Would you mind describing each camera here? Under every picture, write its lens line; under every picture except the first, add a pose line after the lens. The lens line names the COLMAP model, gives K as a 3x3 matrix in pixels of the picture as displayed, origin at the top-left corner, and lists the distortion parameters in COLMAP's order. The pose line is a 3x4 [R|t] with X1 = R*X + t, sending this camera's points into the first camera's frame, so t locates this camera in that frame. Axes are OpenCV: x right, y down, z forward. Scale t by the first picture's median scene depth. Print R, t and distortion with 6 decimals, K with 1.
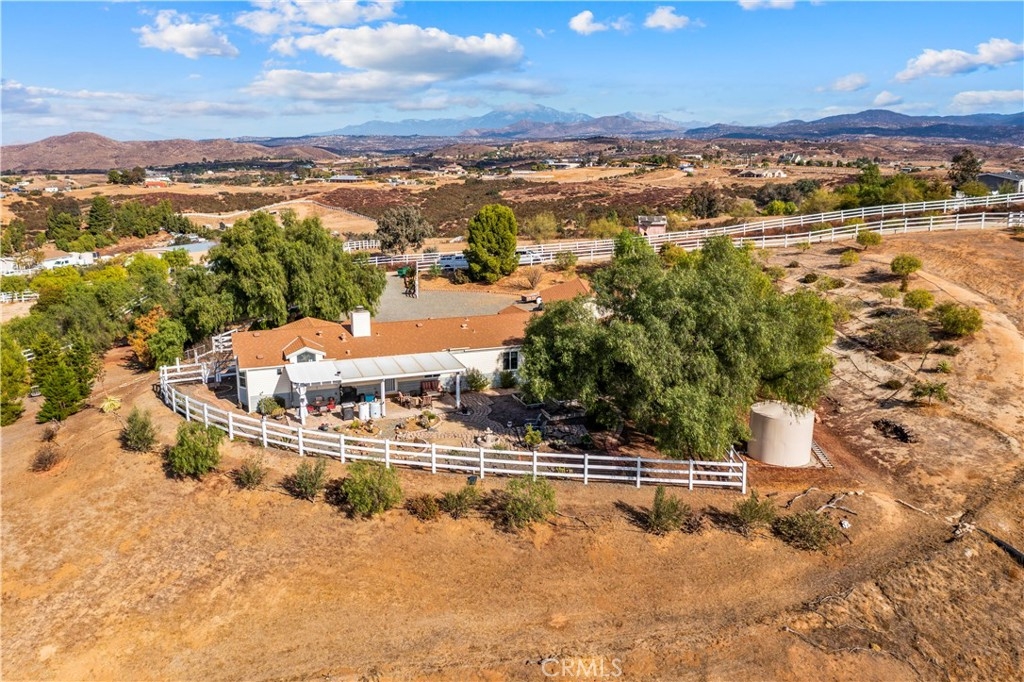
lens RADIAL K [[809.3, 0, 512.0], [0, 809.3, 341.0], [0, 0, 1]] dist [-0.021574, 0.008514]
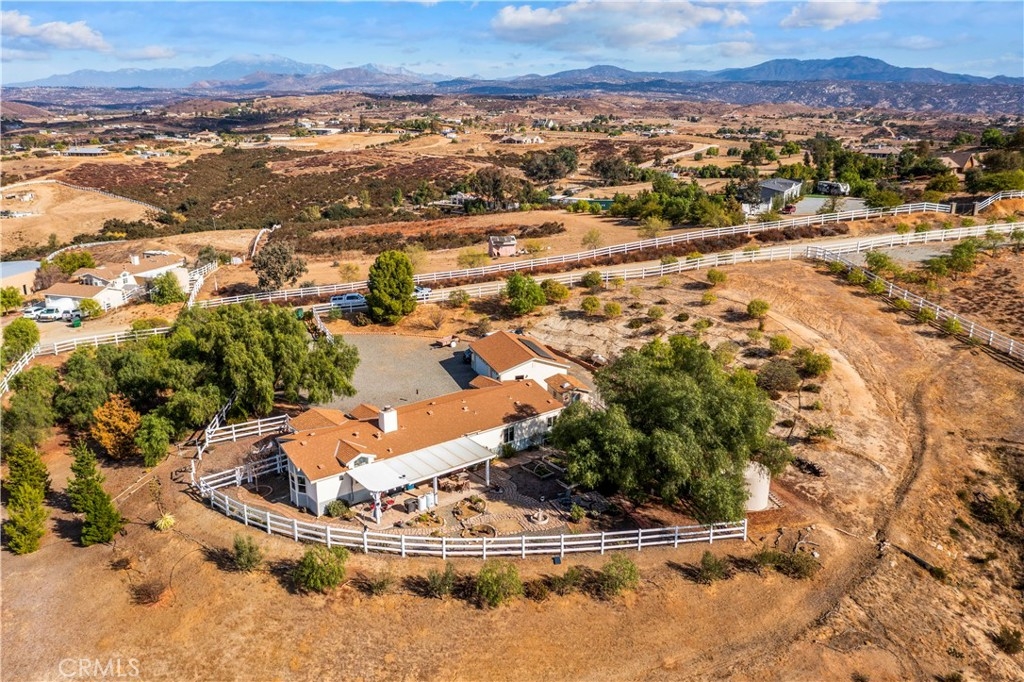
lens RADIAL K [[809.3, 0, 512.0], [0, 809.3, 341.0], [0, 0, 1]] dist [-0.021574, 0.008514]
pose [[0.952549, -0.083633, 0.292672, -0.334852], [0.066296, 0.995434, 0.068680, -0.195118], [-0.297079, -0.046018, 0.953743, -0.145436]]
